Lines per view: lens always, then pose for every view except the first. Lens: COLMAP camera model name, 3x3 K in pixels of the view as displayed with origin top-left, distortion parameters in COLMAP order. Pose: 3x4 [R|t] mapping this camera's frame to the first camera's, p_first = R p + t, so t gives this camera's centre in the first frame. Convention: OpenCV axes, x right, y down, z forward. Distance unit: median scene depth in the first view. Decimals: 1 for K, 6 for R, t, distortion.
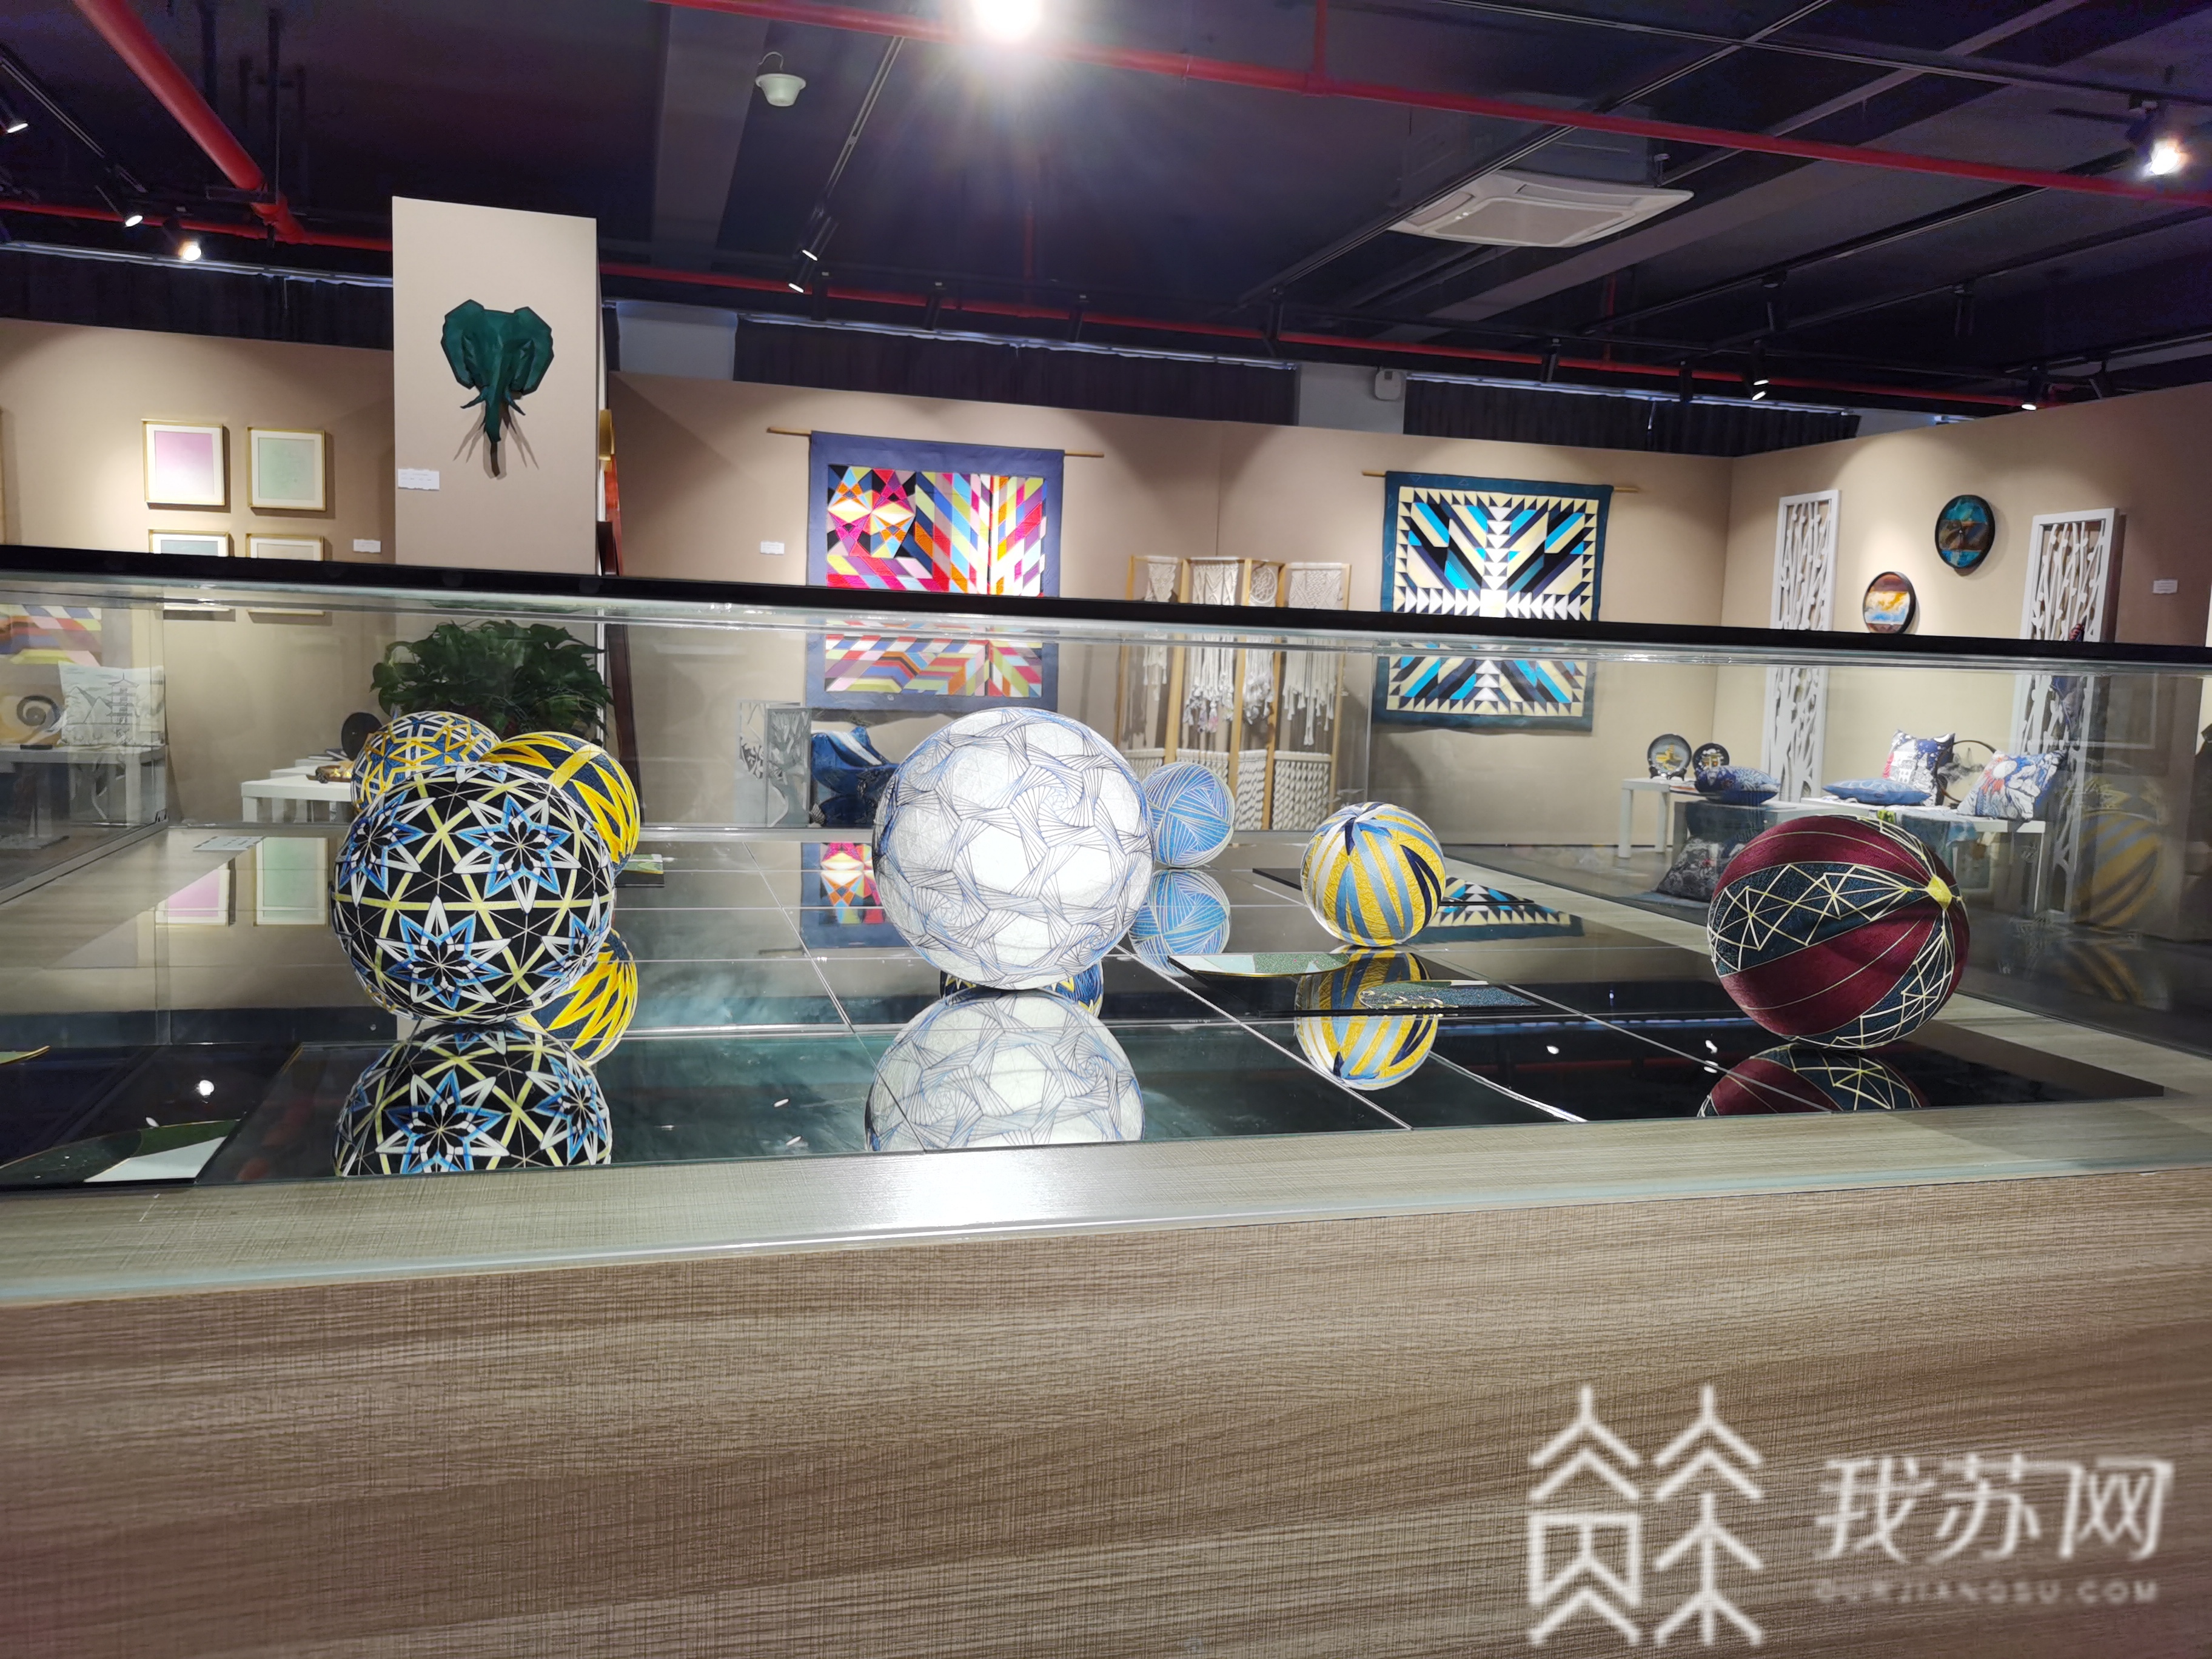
lens RADIAL K [[1724.7, 0, 1105.9], [0, 1724.7, 832.0], [0, 0, 1]] dist [0.036778, -0.009316]
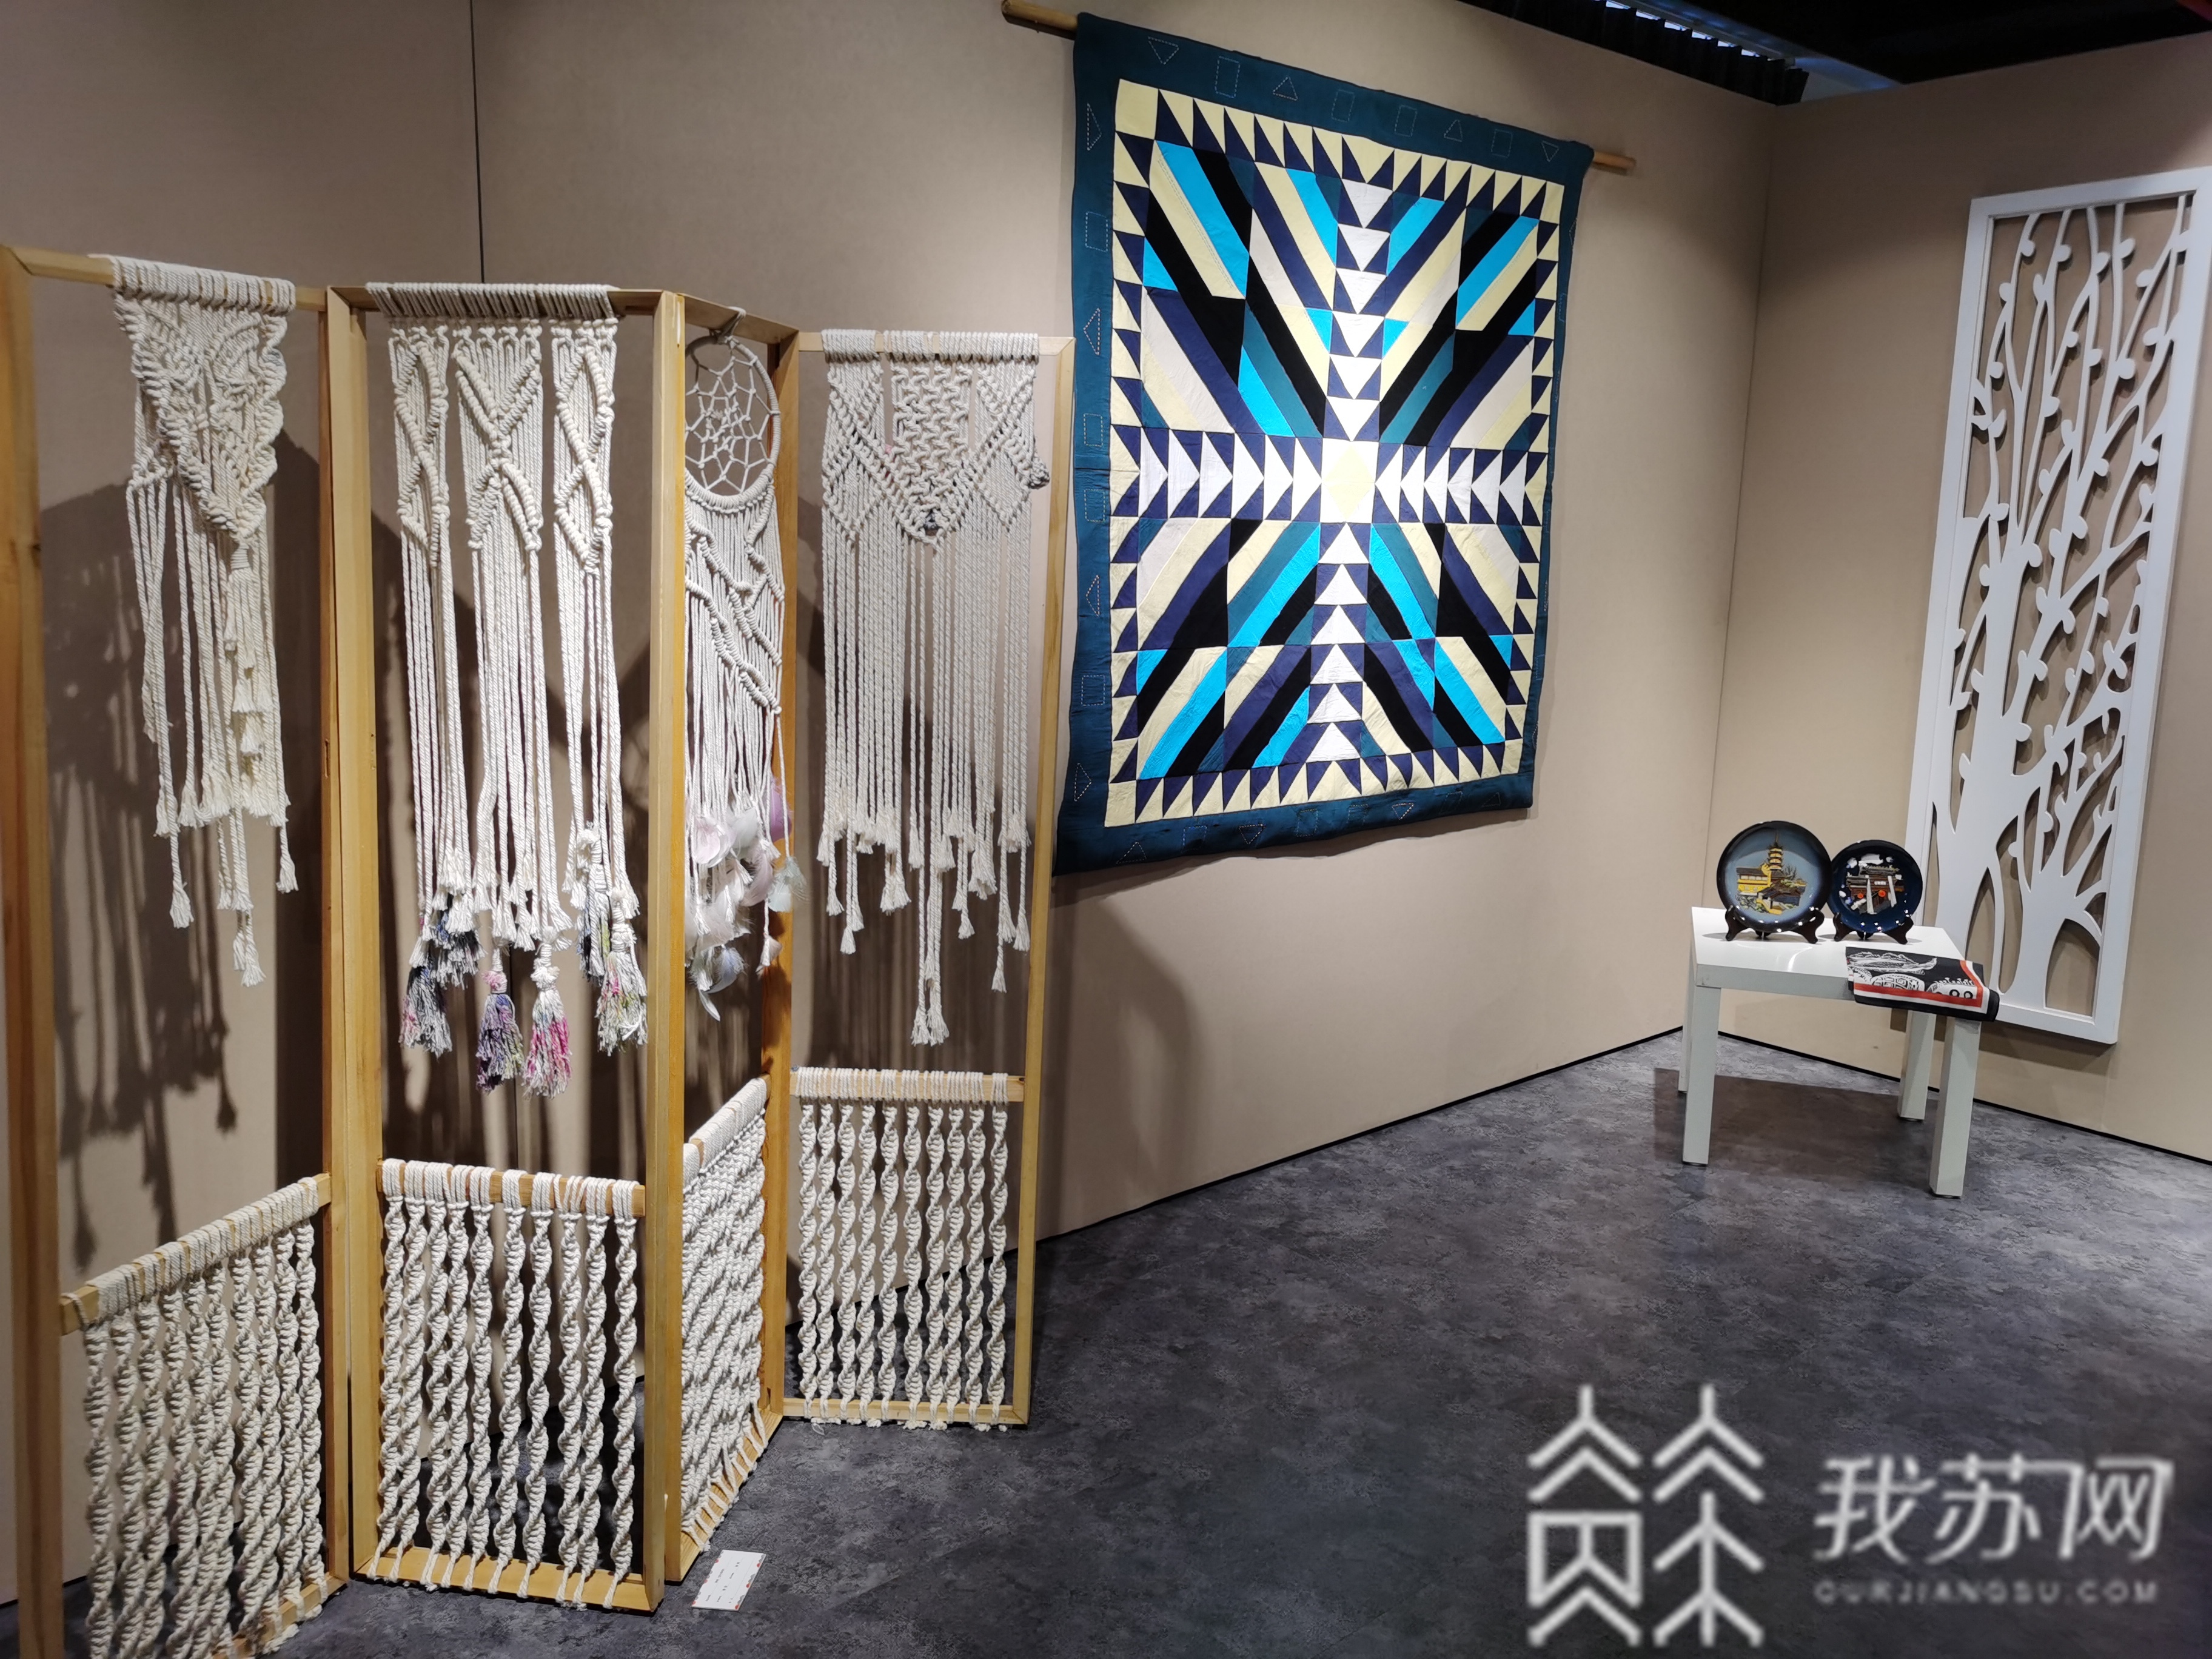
lens RADIAL K [[1724.7, 0, 1110.3], [0, 1724.7, 828.4], [0, 0, 1]] dist [0.036778, -0.009316]
pose [[0.904185, -0.094494, 0.416557, 0.034253], [0.054955, 0.992853, 0.105938, -0.103030], [-0.423590, -0.072895, 0.902916, 0.711563]]
